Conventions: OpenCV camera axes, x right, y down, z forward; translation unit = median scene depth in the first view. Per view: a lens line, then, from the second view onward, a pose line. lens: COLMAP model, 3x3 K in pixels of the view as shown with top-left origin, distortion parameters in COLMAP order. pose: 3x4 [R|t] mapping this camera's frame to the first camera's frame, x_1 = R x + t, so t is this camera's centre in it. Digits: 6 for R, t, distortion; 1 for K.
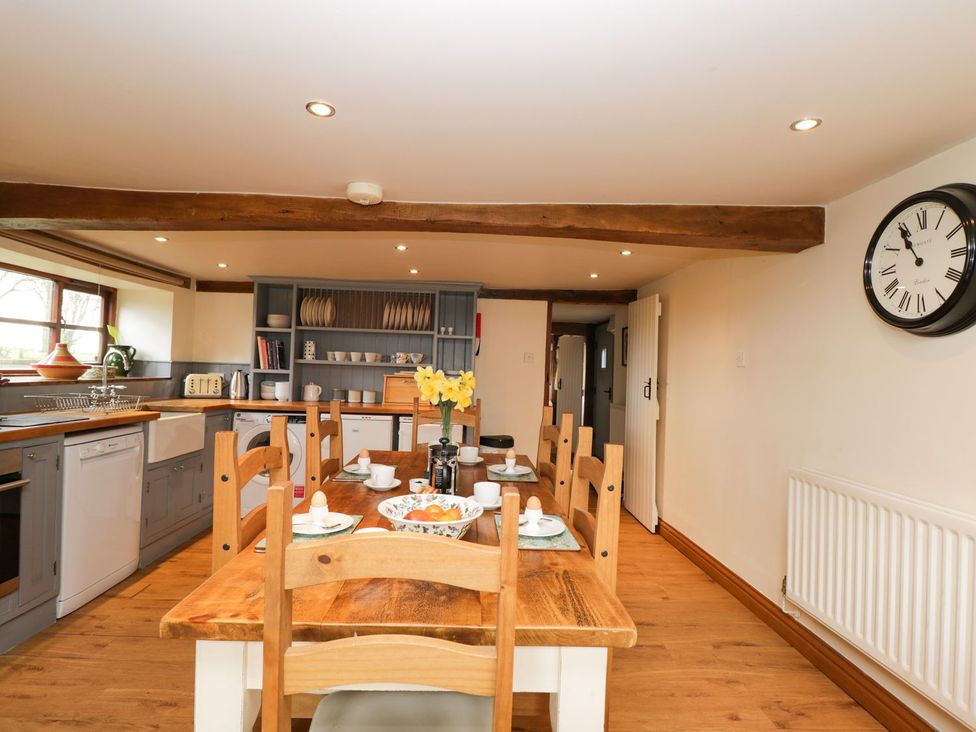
lens RADIAL K [[507.9, 0, 487.8], [0, 507.9, 361.9], [0, 0, 1]] dist [-0.001543, -0.012208]
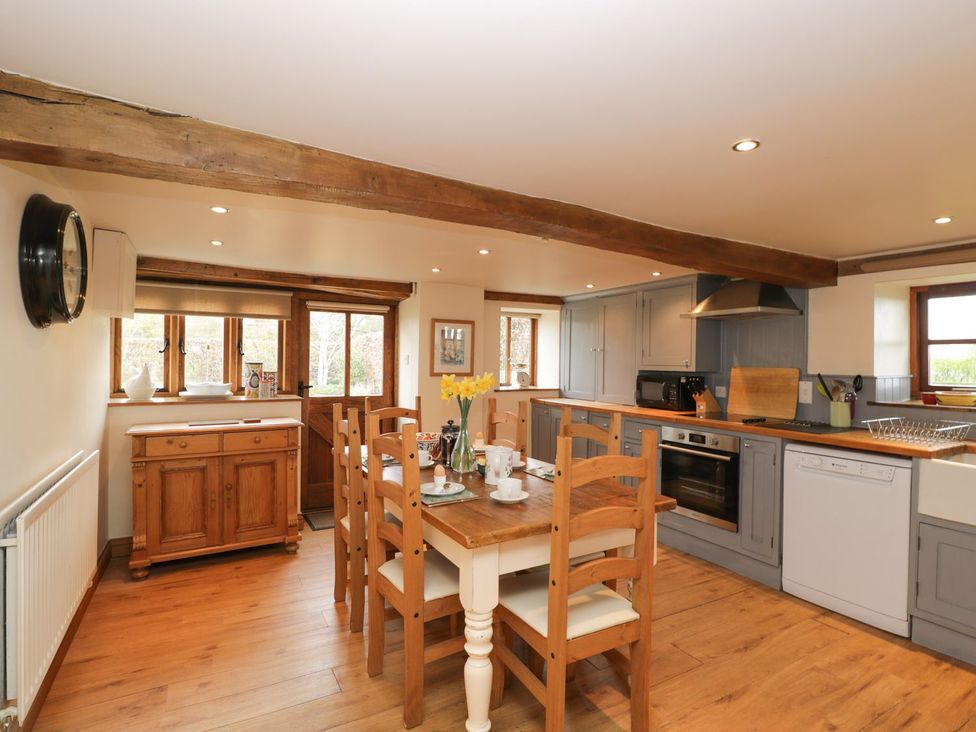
lens RADIAL K [[507.9, 0, 487.8], [0, 507.9, 361.9], [0, 0, 1]] dist [-0.001543, -0.012208]
pose [[-0.888835, -0.046777, -0.455834, 0.253261], [-0.037364, 0.998862, -0.029645, 0.013249], [0.456702, -0.009318, -0.889571, 1.213445]]
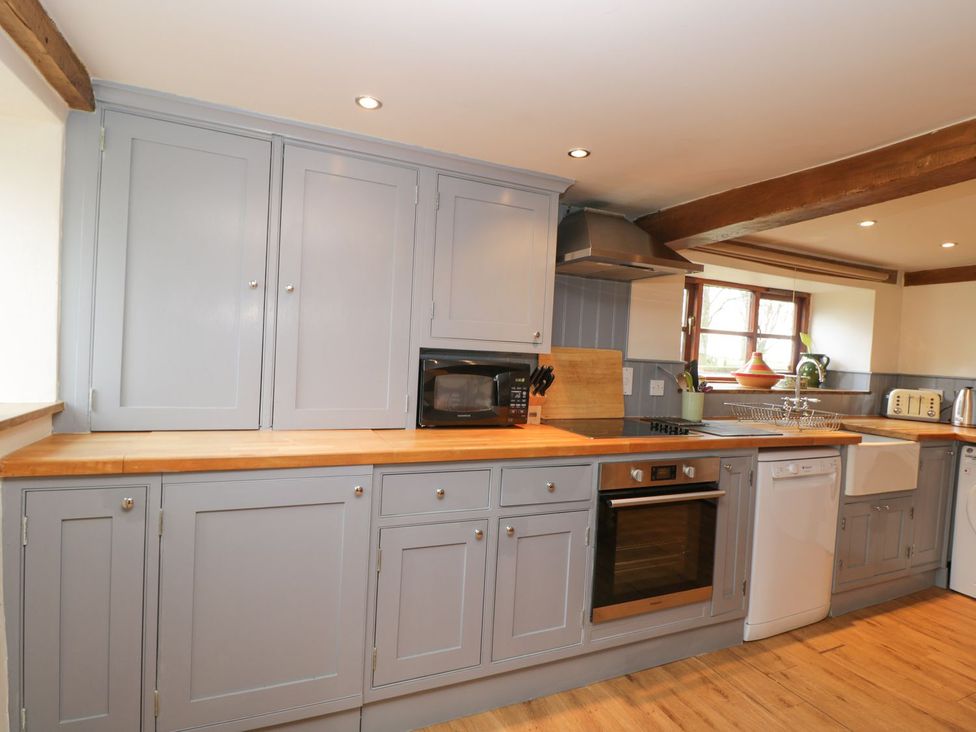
lens RADIAL K [[507.9, 0, 487.8], [0, 507.9, 361.9], [0, 0, 1]] dist [-0.001543, -0.012208]
pose [[0.373486, 0.008198, -0.927599, -0.105225], [-0.024065, 0.999710, -0.000854, -0.003546], [0.927323, 0.022642, 0.373575, 0.120750]]
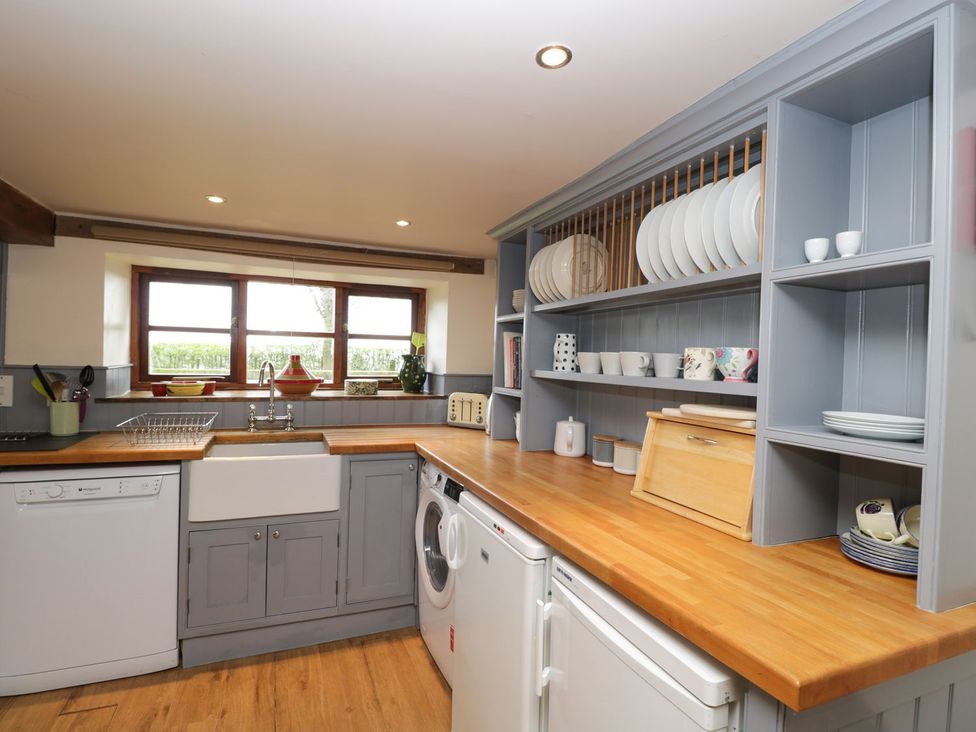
lens RADIAL K [[507.9, 0, 487.8], [0, 507.9, 361.9], [0, 0, 1]] dist [-0.001543, -0.012208]
pose [[0.348649, -0.022499, -0.936983, 0.117506], [0.001376, 0.999723, -0.023494, -0.002399], [0.937253, 0.006901, 0.348583, 0.996334]]
